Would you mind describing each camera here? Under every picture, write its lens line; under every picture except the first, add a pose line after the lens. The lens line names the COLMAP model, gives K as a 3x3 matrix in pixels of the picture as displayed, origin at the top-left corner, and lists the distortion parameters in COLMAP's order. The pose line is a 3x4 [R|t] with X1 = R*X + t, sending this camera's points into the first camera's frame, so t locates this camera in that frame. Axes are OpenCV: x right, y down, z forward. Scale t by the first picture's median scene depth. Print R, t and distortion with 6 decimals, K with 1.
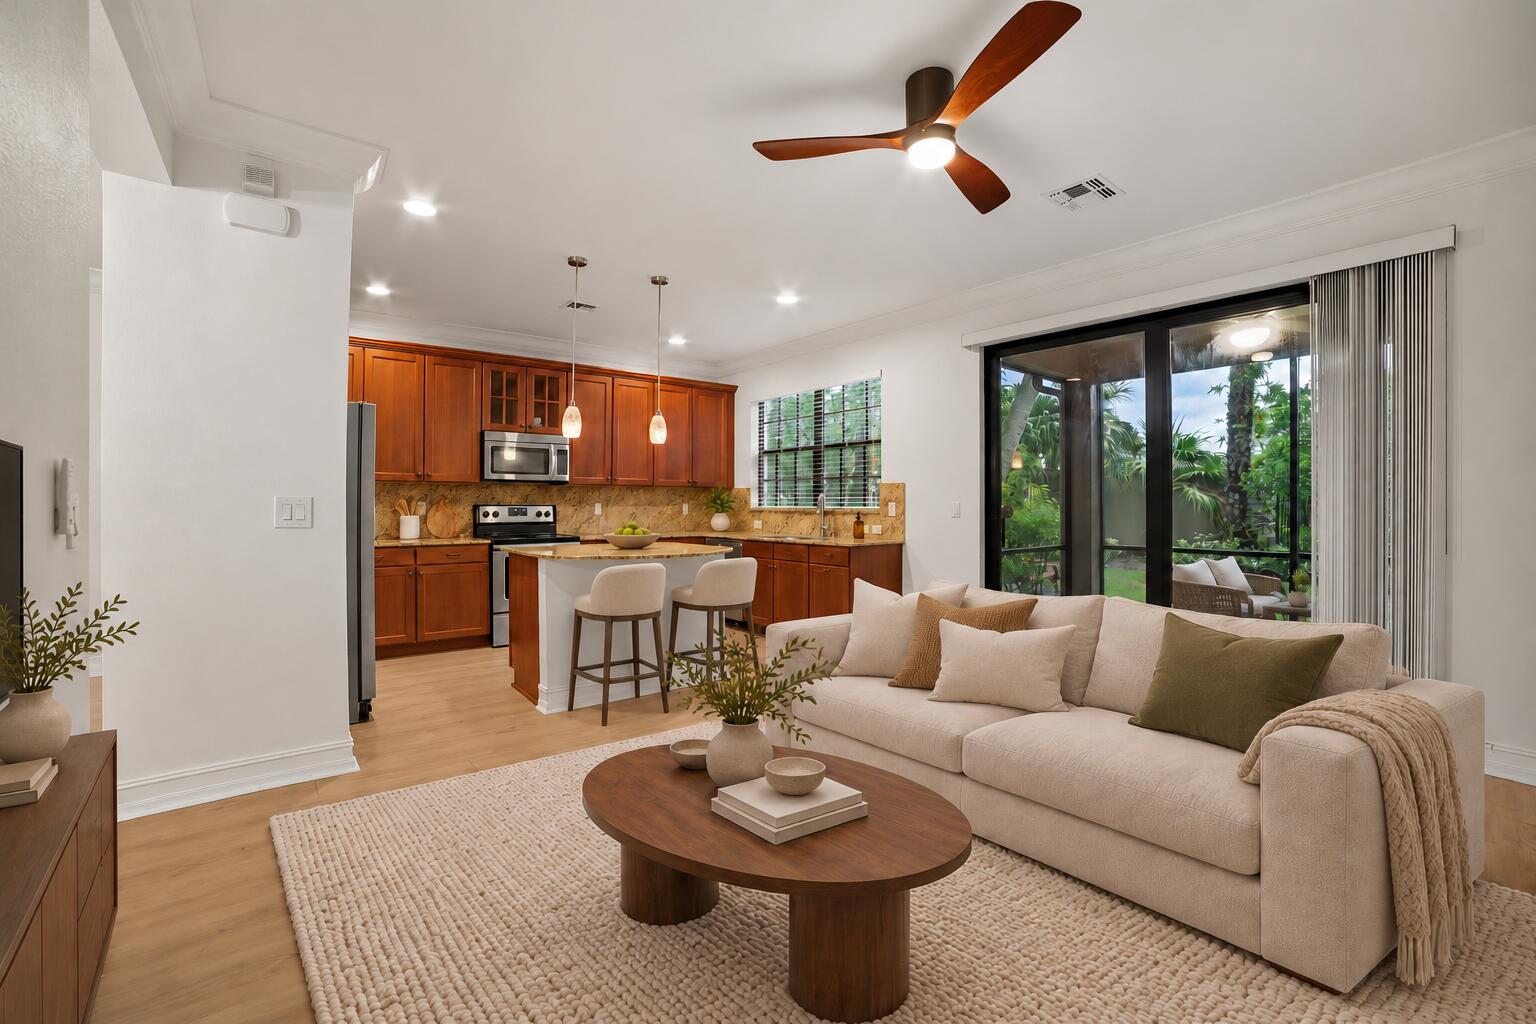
lens RADIAL K [[652.7, 0, 777.7], [0, 652.7, 504.0], [0, 0, 1]] dist [-0.025353, -0.000056]
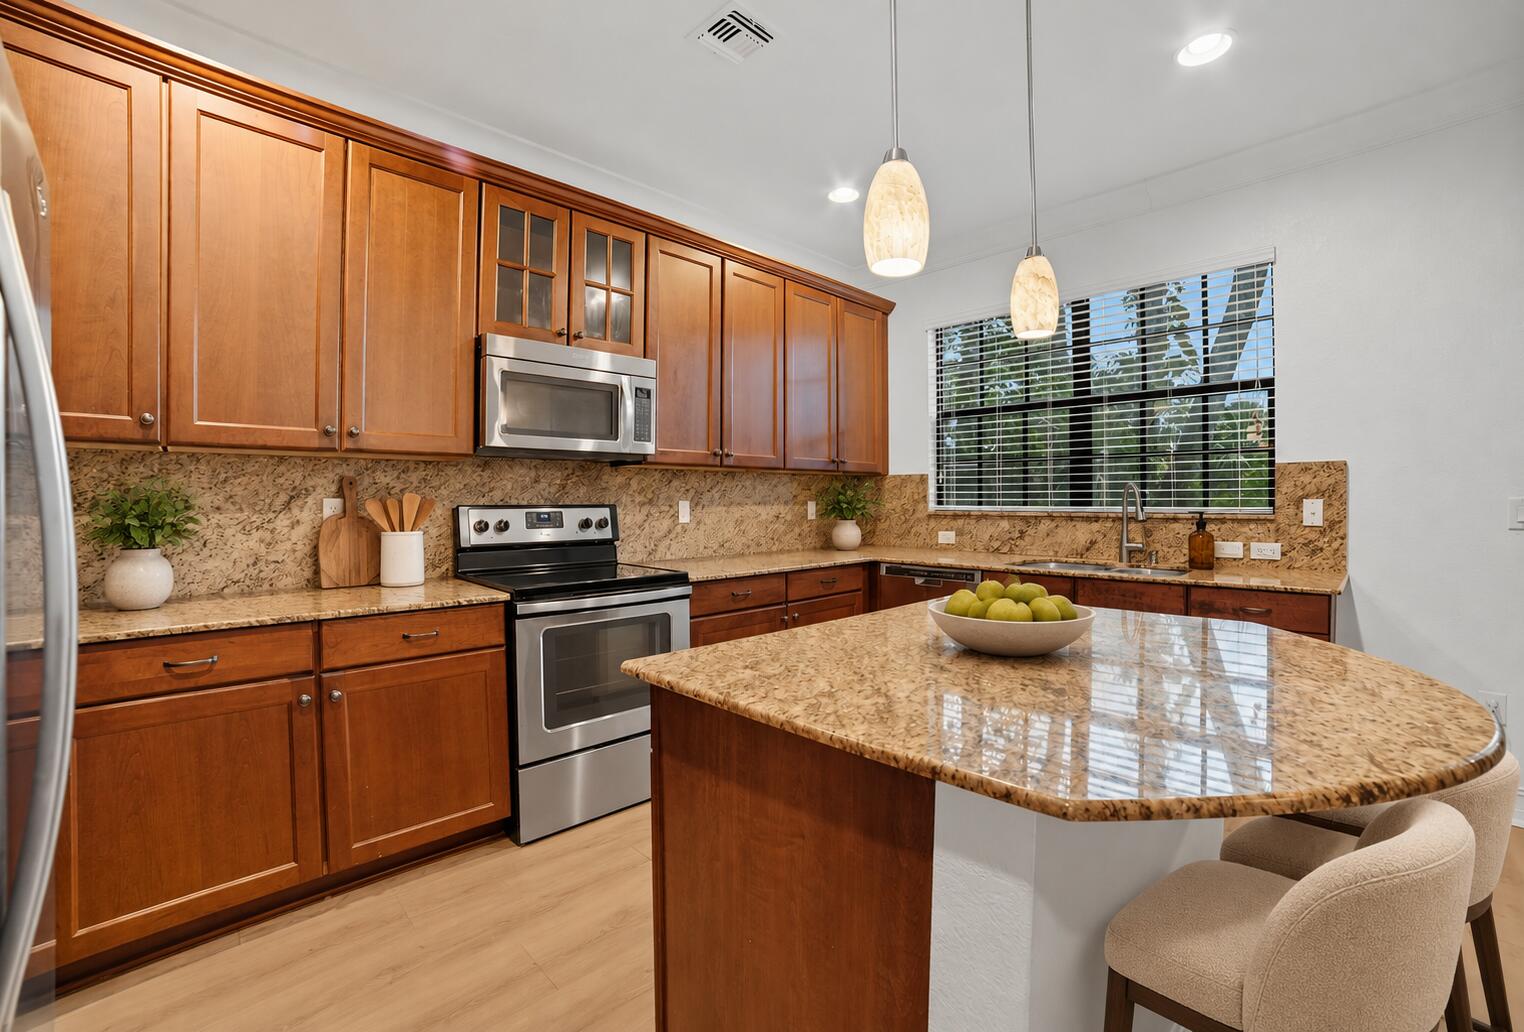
lens RADIAL K [[690.8, 0, 787.3], [0, 690.8, 499.3], [0, 0, 1]] dist [-0.024269, 0.003760]
pose [[0.994695, -0.001889, 0.102855, -0.279346], [0.002136, 0.999995, -0.002294, -0.001695], [-0.102851, 0.002502, 0.994694, 0.486963]]
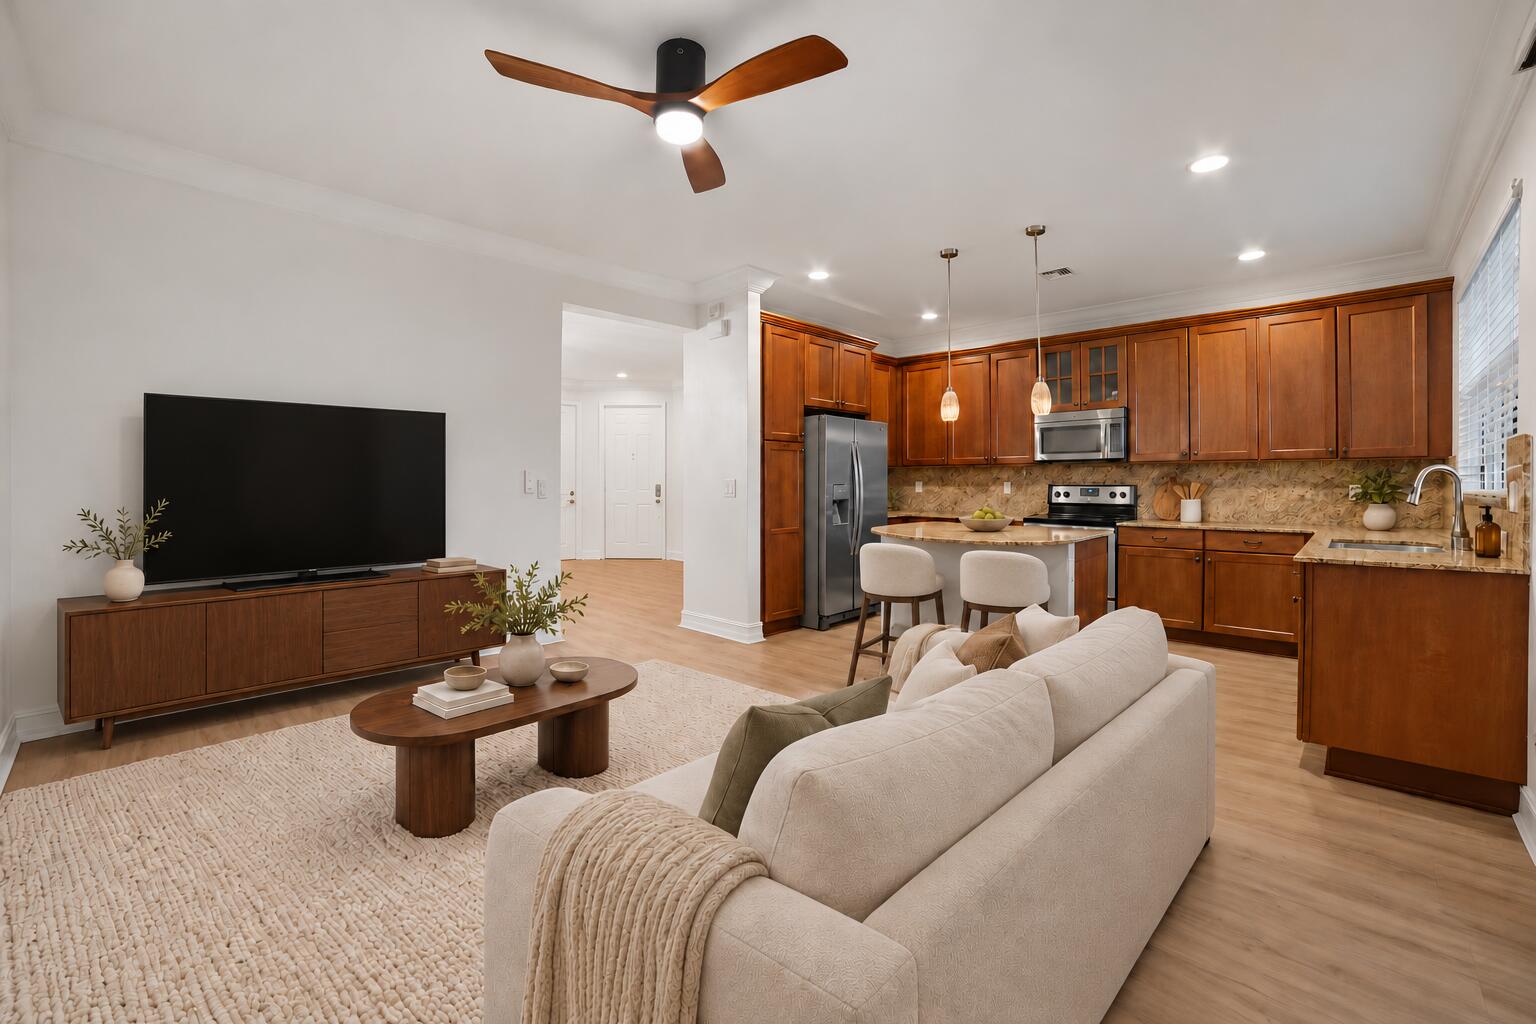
lens RADIAL K [[652.7, 0, 761.3], [0, 652.7, 470.8], [0, 0, 1]] dist [-0.025353, -0.000056]
pose [[0.111533, -0.017601, -0.993605, 0.501918], [-0.002845, 0.999833, -0.018031, -0.001169], [0.993757, 0.004838, 0.111464, 0.418555]]
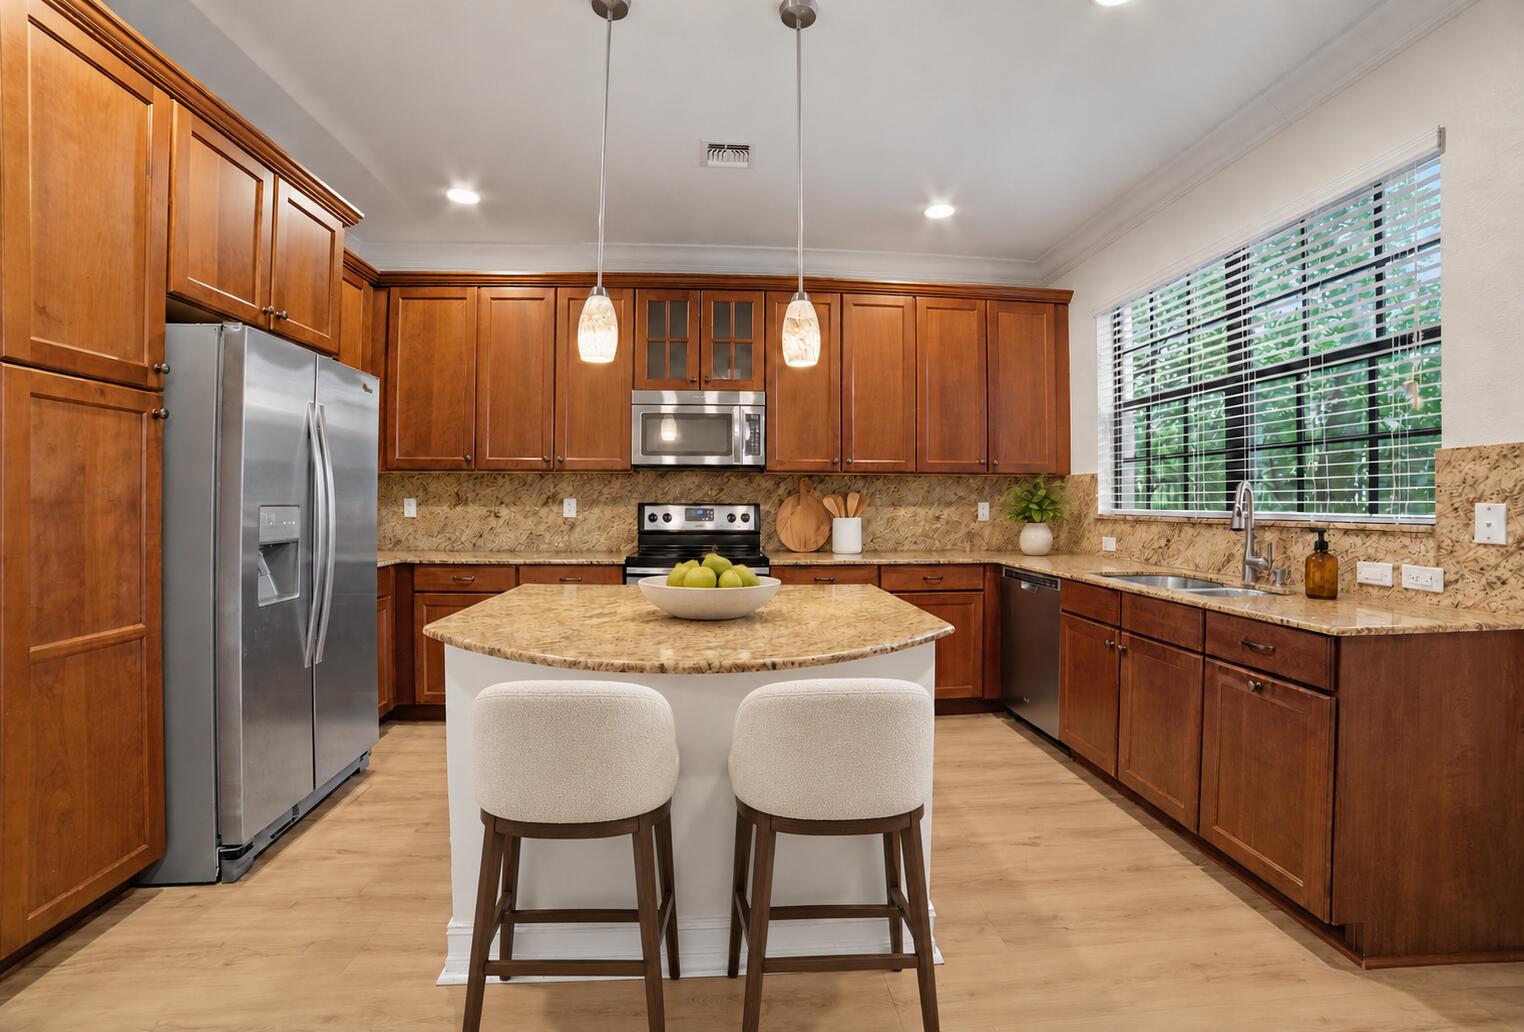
lens RADIAL K [[690.8, 0, 775.3], [0, 690.8, 501.2], [0, 0, 1]] dist [-0.024269, 0.003760]
pose [[0.802810, 0.003171, -0.596226, 0.085882], [-0.004870, 0.999987, -0.001240, -0.001090], [0.596215, 0.003899, 0.802816, 0.482552]]
